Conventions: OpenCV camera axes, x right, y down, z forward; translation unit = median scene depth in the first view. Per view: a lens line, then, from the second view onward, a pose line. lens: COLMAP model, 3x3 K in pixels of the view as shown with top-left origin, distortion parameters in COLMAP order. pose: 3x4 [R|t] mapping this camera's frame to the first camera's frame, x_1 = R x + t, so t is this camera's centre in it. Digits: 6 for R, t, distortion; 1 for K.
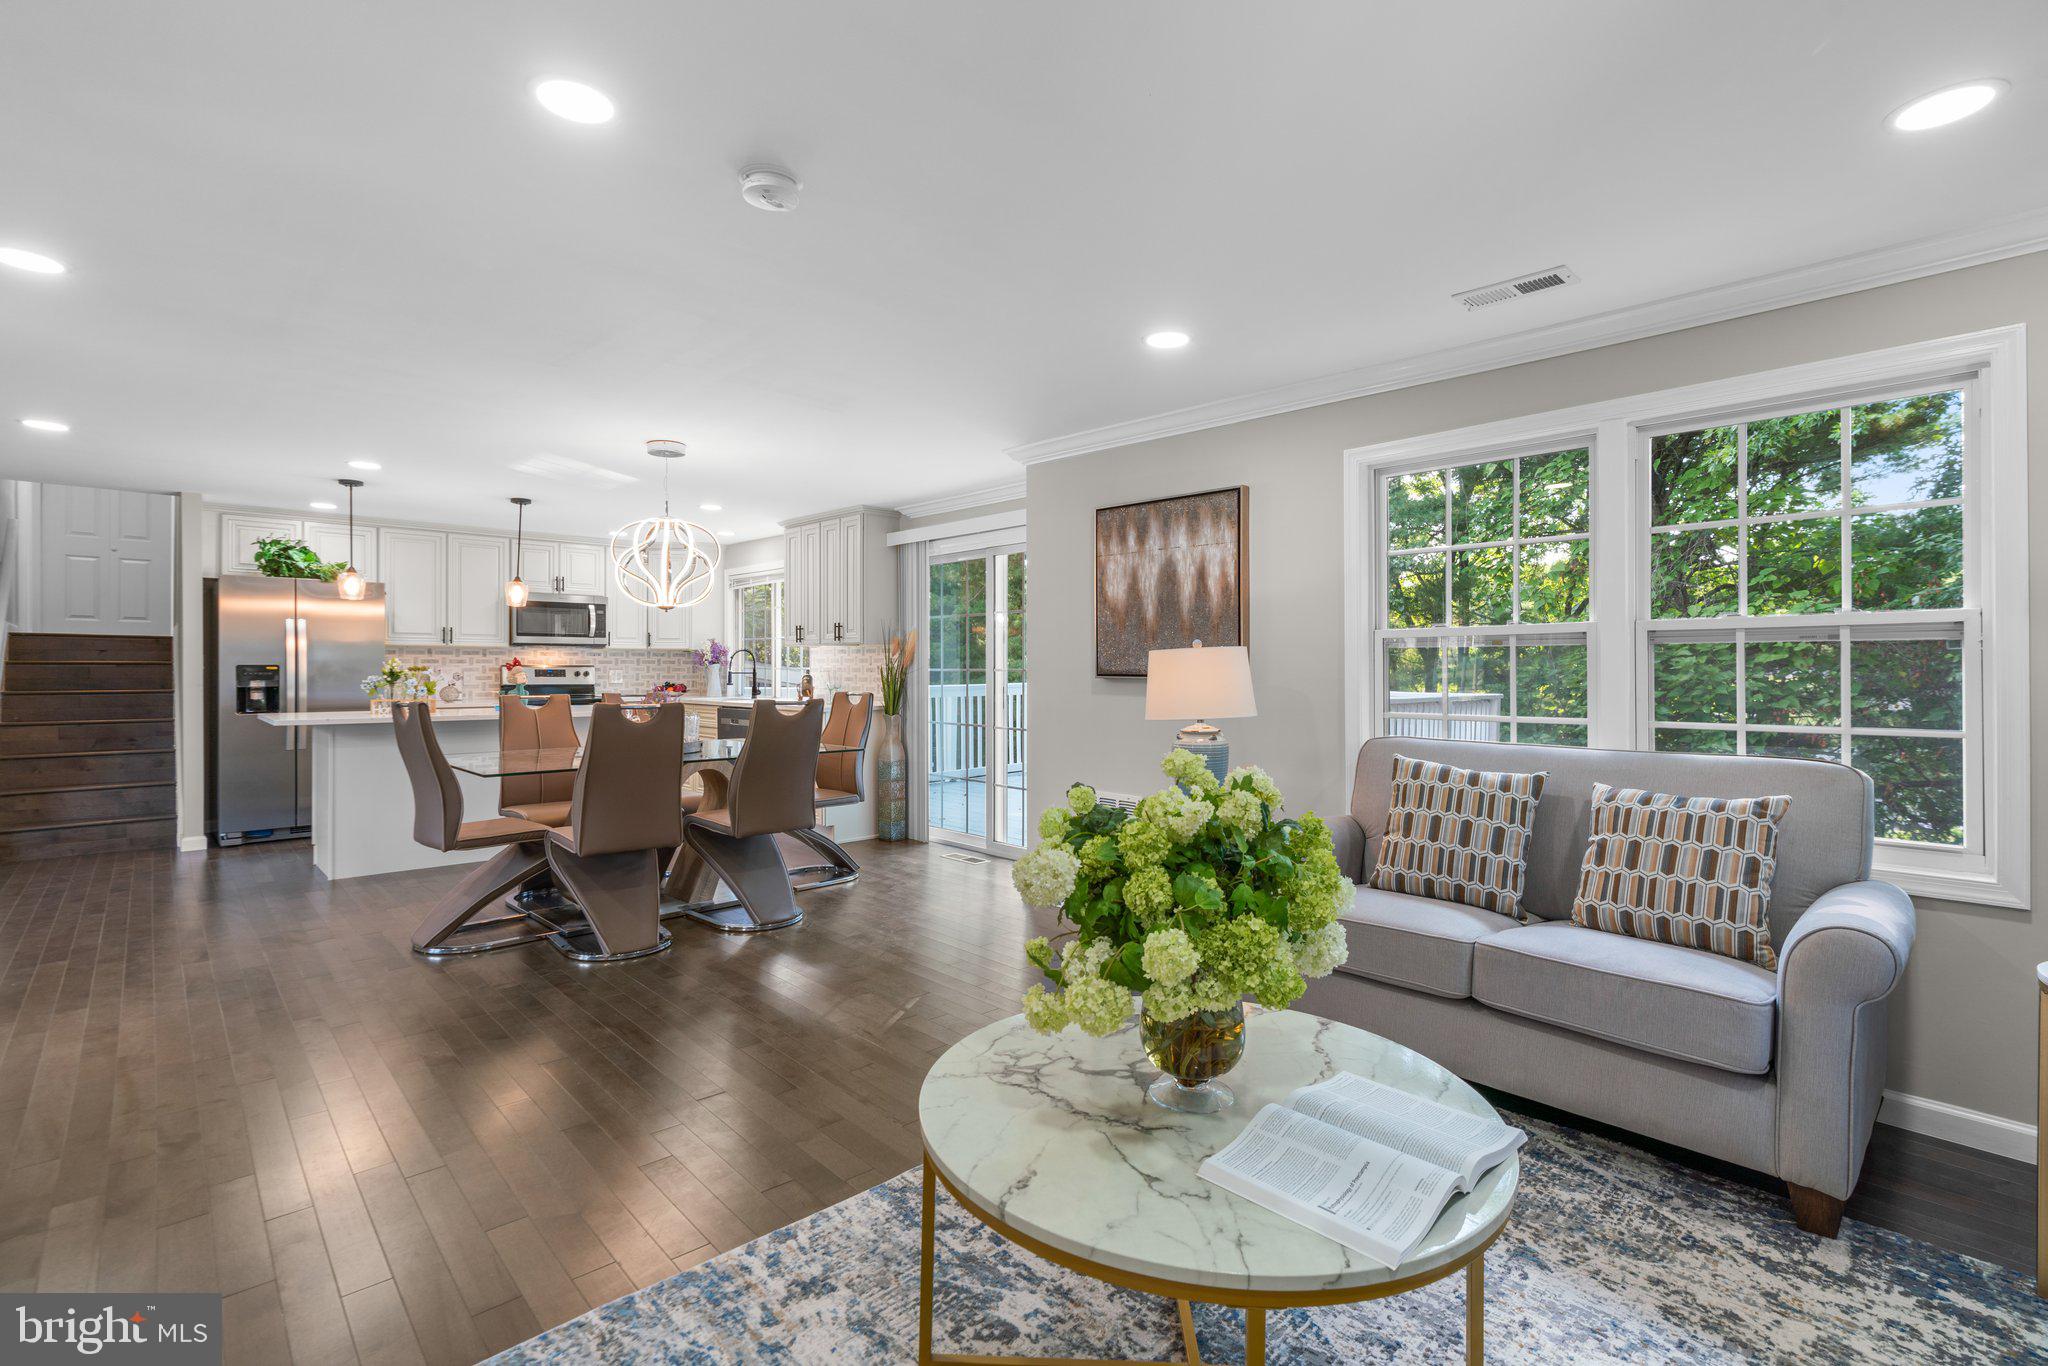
lens RADIAL K [[922.8, 0, 999.0], [0, 922.8, 668.7], [0, 0, 1]] dist [-0.000287, 0.001040]
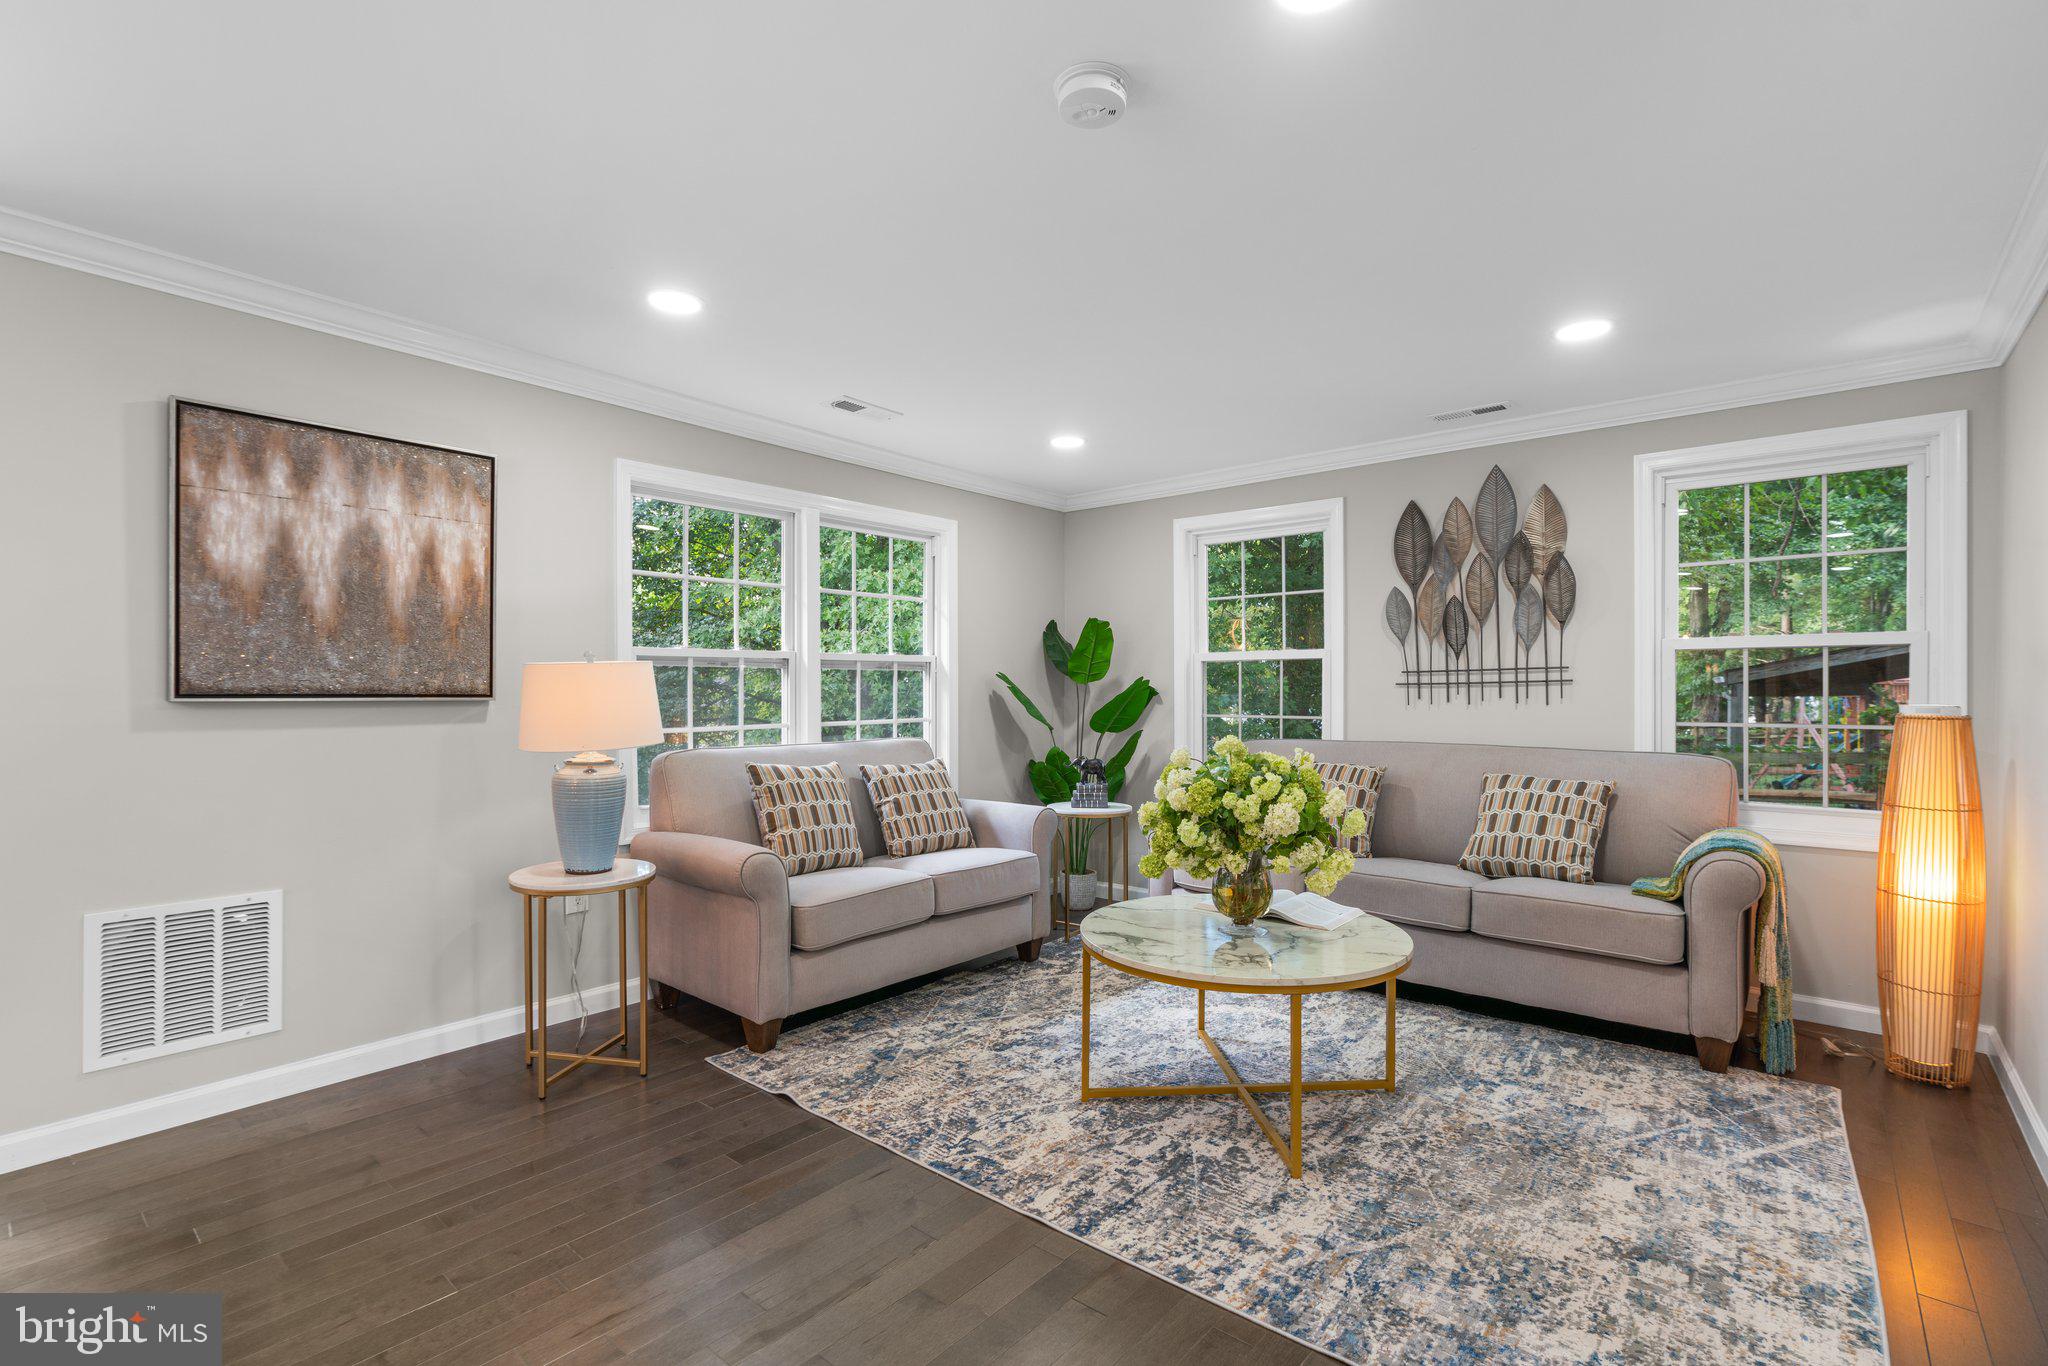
lens RADIAL K [[929.5, 0, 1025.0], [0, 929.5, 692.5], [0, 0, 1]] dist [-0.018503, 0.007374]
pose [[-0.123399, -0.007100, 0.992332, -0.361352], [-0.001660, 0.999974, 0.006948, -0.000304], [-0.992356, -0.000790, -0.123408, 0.396988]]
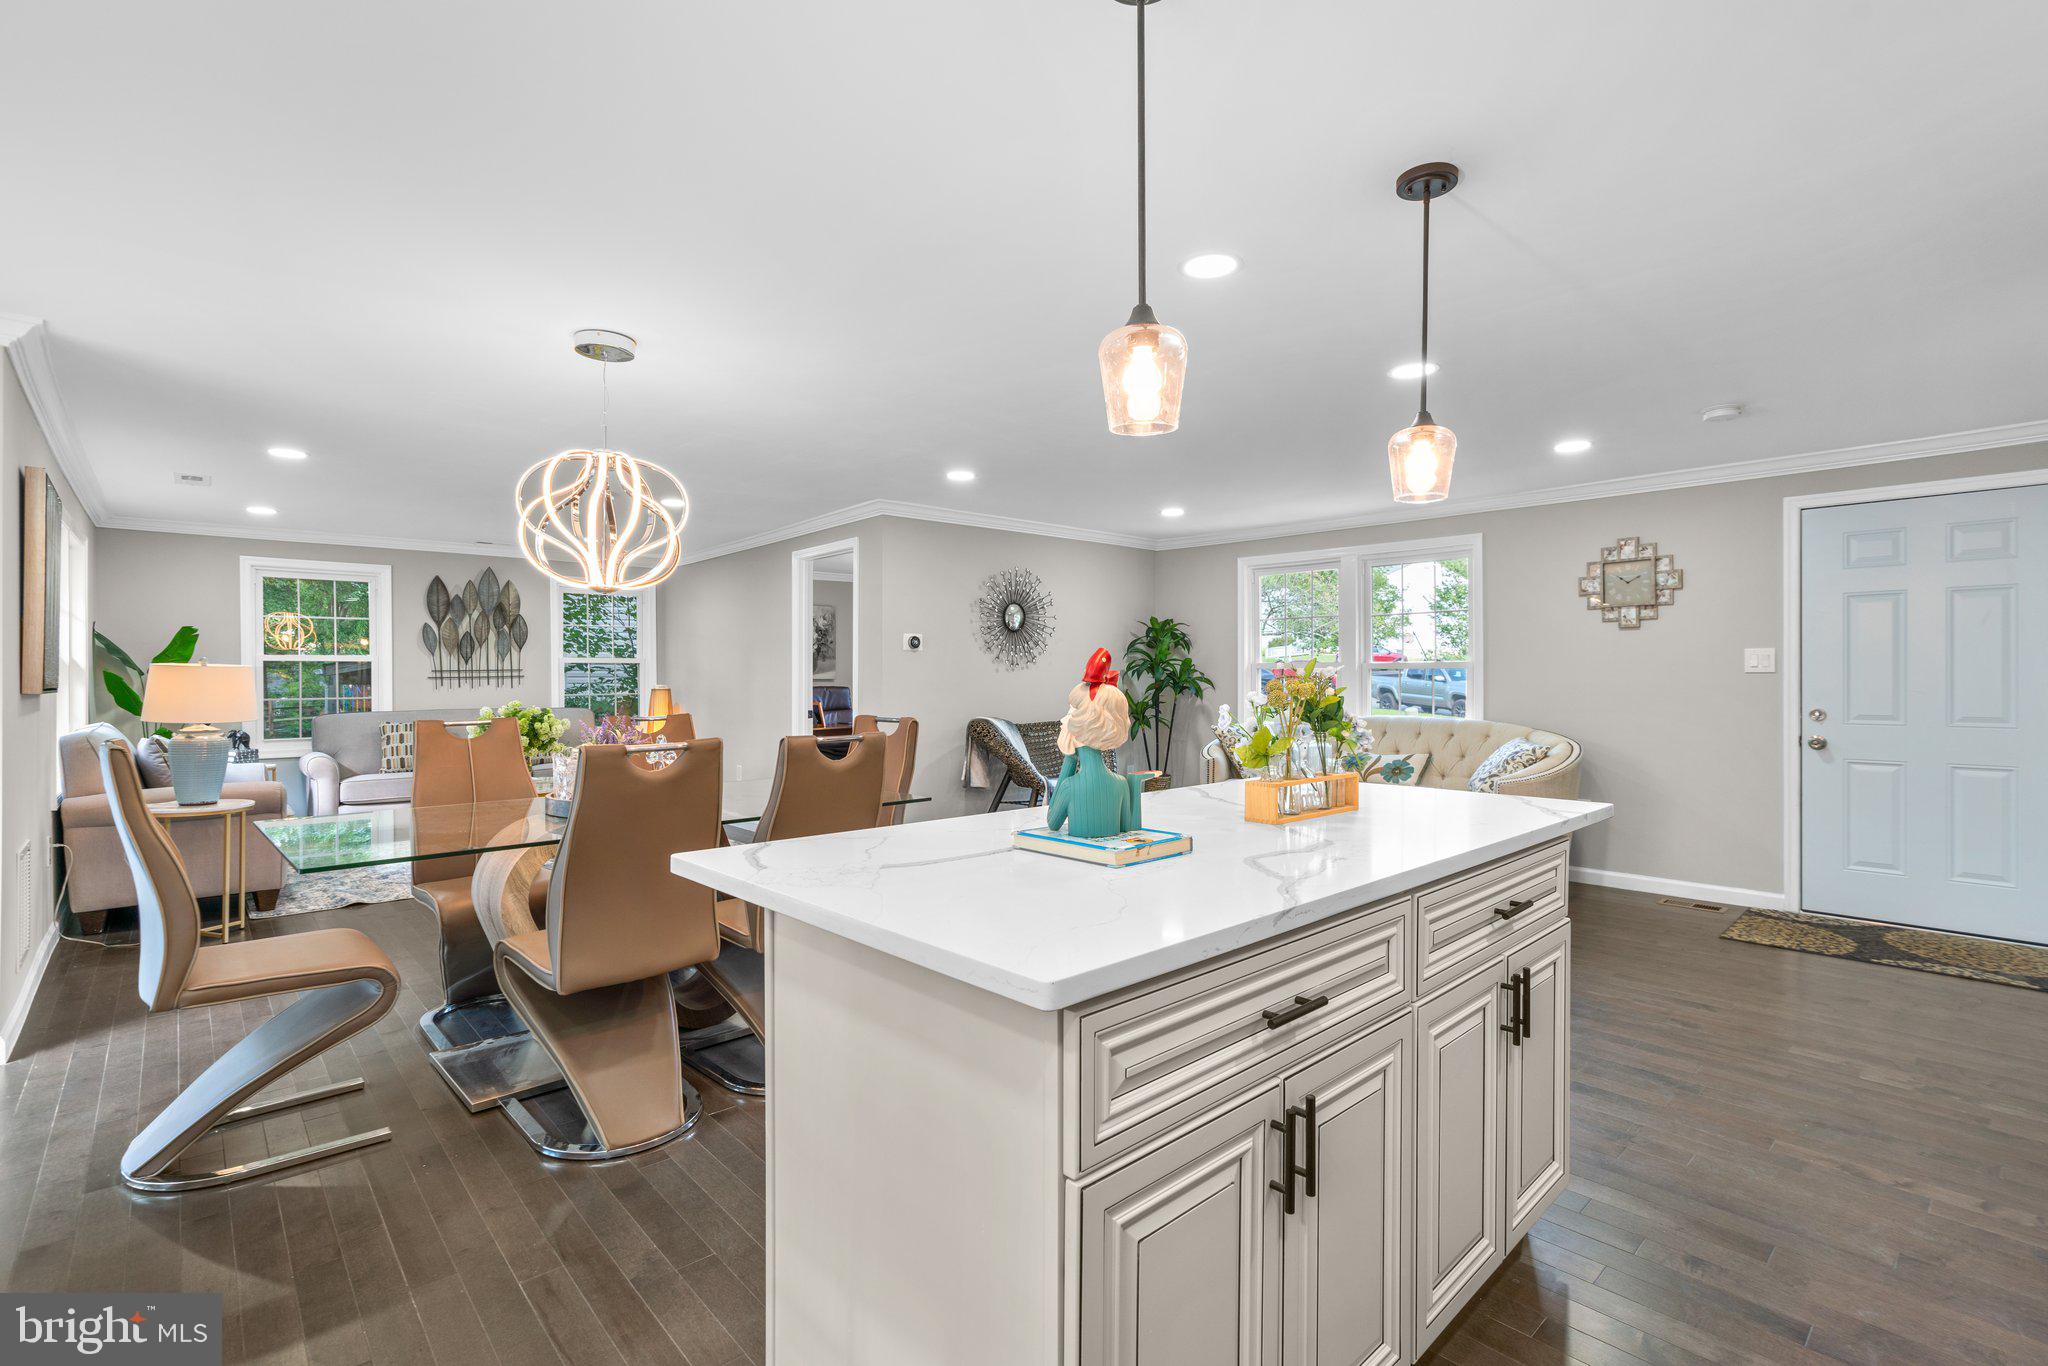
lens RADIAL K [[931.1, 0, 1011.9], [0, 931.1, 674.3], [0, 0, 1]] dist [-0.014629, 0.006994]
pose [[-0.999903, -0.002530, 0.013663, -0.497264], [-0.002586, 0.999989, -0.004039, -0.003650], [-0.013653, -0.004073, -0.999898, 1.245360]]
